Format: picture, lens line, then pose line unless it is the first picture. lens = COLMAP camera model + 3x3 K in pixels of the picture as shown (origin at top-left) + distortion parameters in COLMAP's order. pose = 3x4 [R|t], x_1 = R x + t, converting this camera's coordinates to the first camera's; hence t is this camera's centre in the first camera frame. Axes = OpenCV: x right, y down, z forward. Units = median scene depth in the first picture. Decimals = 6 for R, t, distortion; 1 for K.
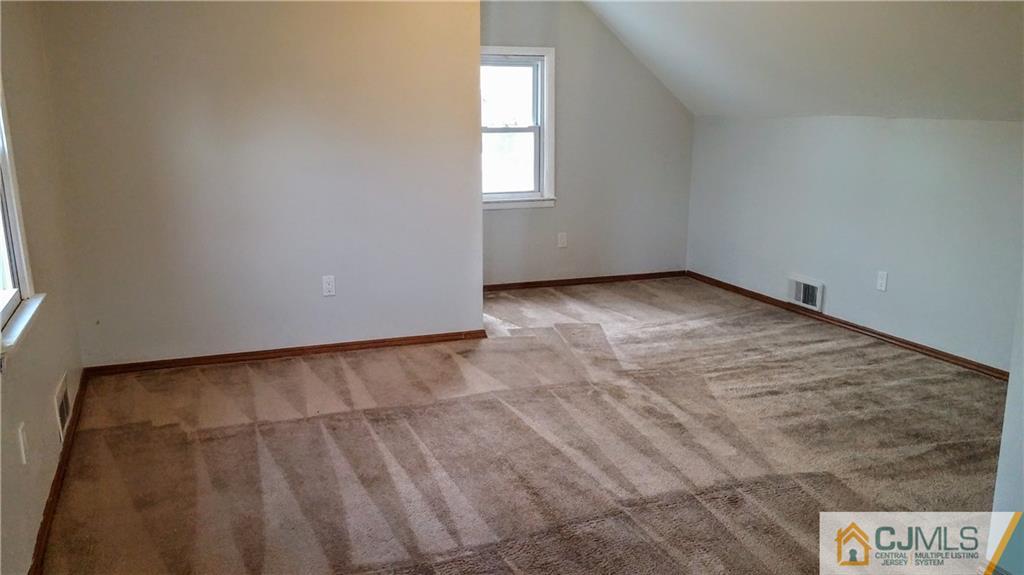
lens RADIAL K [[851.8, 0, 510.5], [0, 851.8, 294.2], [0, 0, 1]] dist [0.015570, 0.002773]
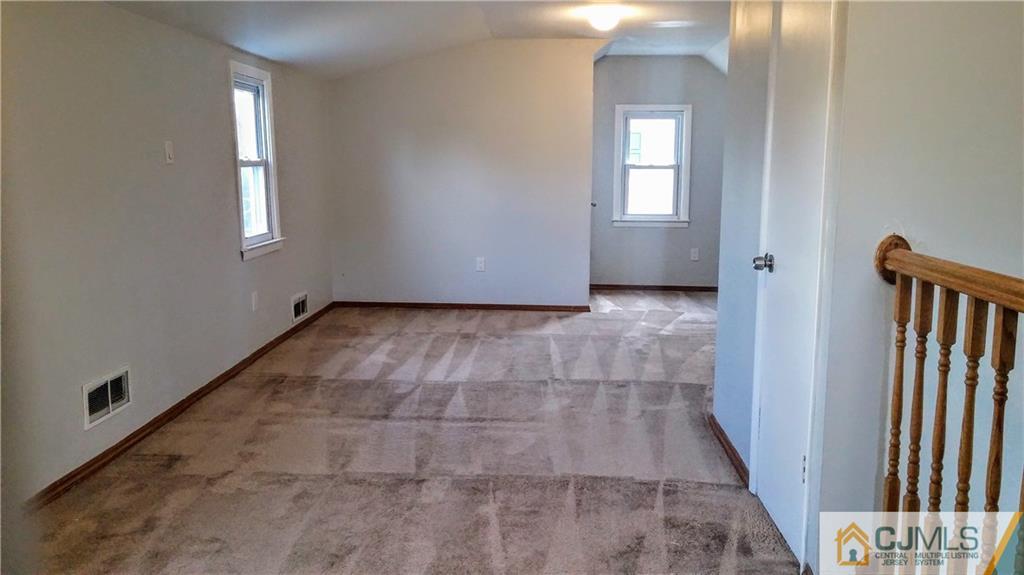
lens RADIAL K [[851.8, 0, 515.2], [0, 851.8, 285.8], [0, 0, 1]] dist [0.015570, 0.002773]
pose [[0.911764, 0.065441, -0.405466, 0.352459], [-0.094059, 0.994257, -0.051038, 0.076472], [0.399798, 0.084673, 0.912684, -0.267959]]
